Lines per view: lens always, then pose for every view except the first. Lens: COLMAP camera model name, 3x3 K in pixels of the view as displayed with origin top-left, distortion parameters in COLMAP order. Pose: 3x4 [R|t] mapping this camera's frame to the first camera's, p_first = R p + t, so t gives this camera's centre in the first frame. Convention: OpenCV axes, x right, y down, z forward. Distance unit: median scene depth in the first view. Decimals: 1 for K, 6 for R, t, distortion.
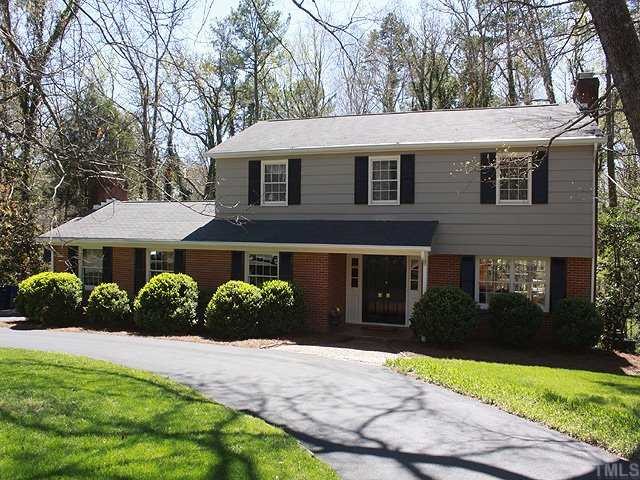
lens RADIAL K [[417.9, 0, 320.0], [0, 417.9, 240.0], [0, 0, 1]] dist [-0.058045, -0.000615]
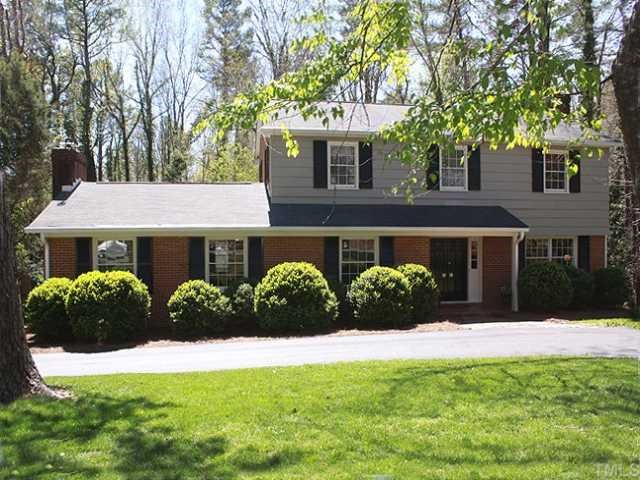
lens RADIAL K [[422.7, 0, 320.1], [0, 422.7, 229.6], [0, 0, 1]] dist [-0.123065, -0.000480]
pose [[0.932723, -0.018034, 0.360144, -0.555041], [0.013259, 0.999788, 0.015725, -0.005713], [-0.360351, -0.009892, 0.932764, 0.121838]]
